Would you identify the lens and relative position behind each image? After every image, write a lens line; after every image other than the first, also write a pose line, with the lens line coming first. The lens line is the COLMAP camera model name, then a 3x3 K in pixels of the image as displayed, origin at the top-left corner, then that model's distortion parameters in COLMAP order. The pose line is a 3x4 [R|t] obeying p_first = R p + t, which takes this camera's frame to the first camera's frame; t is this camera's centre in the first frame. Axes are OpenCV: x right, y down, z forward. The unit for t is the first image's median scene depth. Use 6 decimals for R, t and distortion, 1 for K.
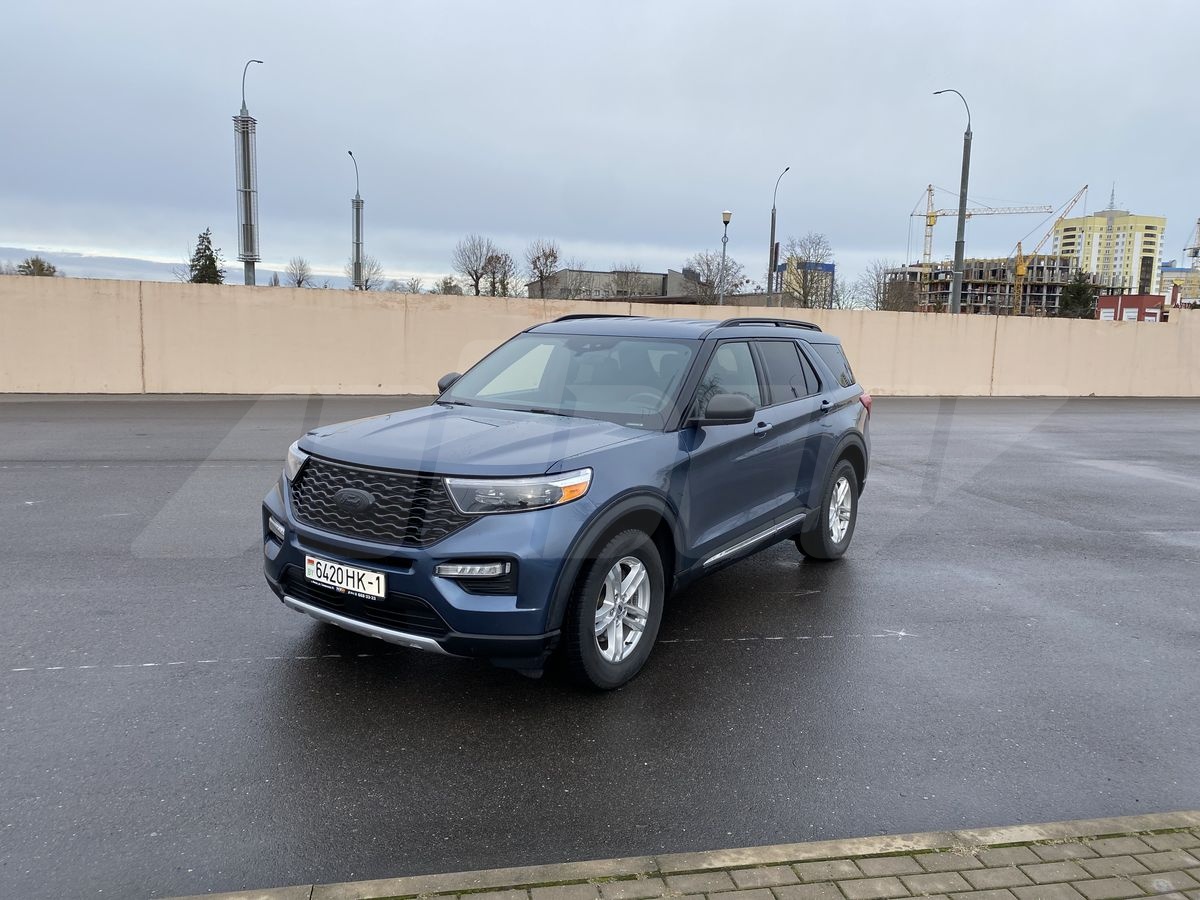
lens RADIAL K [[906.4, 0, 595.5], [0, 906.4, 432.7], [0, 0, 1]] dist [0.006514, -0.000446]
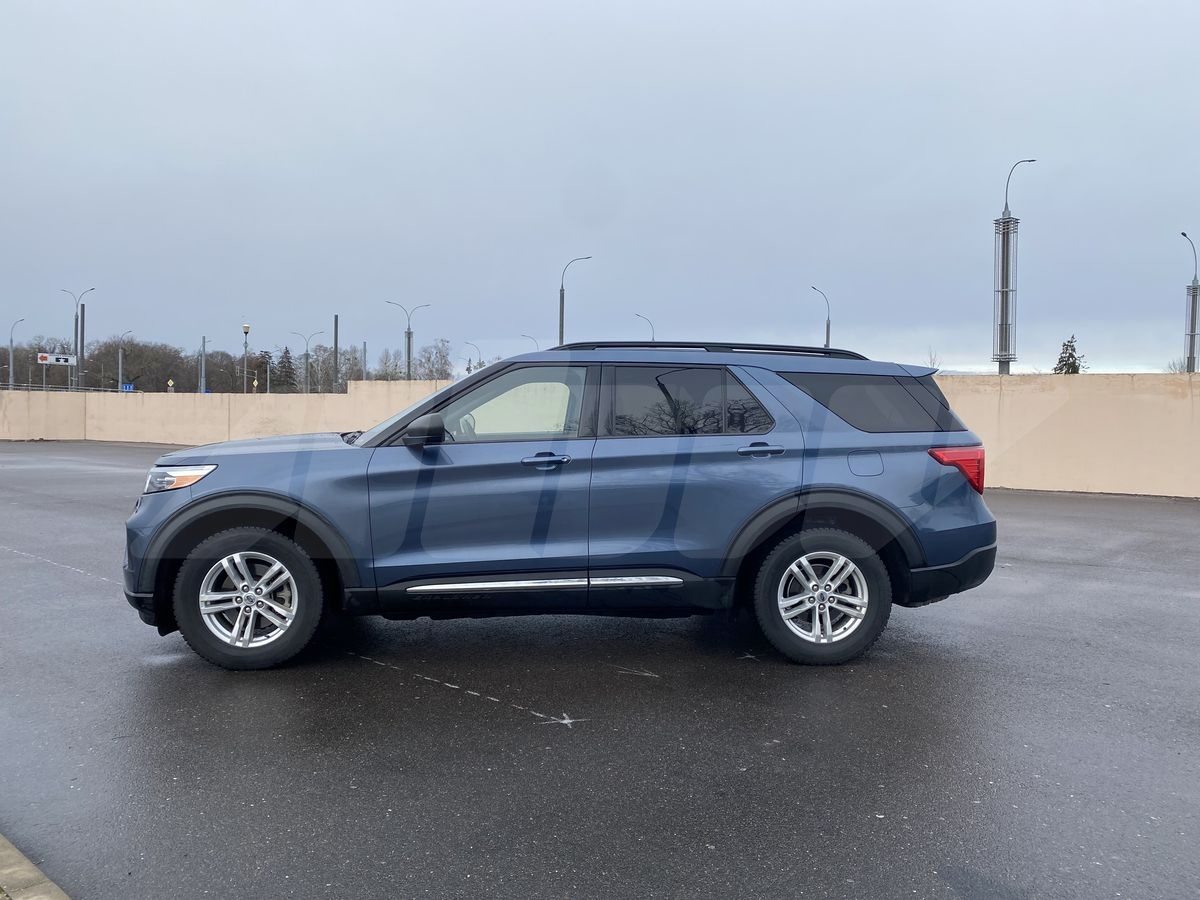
lens RADIAL K [[910.9, 0, 603.0], [0, 910.9, 444.2], [0, 0, 1]] dist [0.004363, -0.000607]
pose [[0.627549, -0.000315, -0.778577, 1.124254], [-0.084814, 0.994021, -0.068764, 0.046313], [0.773944, 0.109188, 0.623770, 0.605755]]
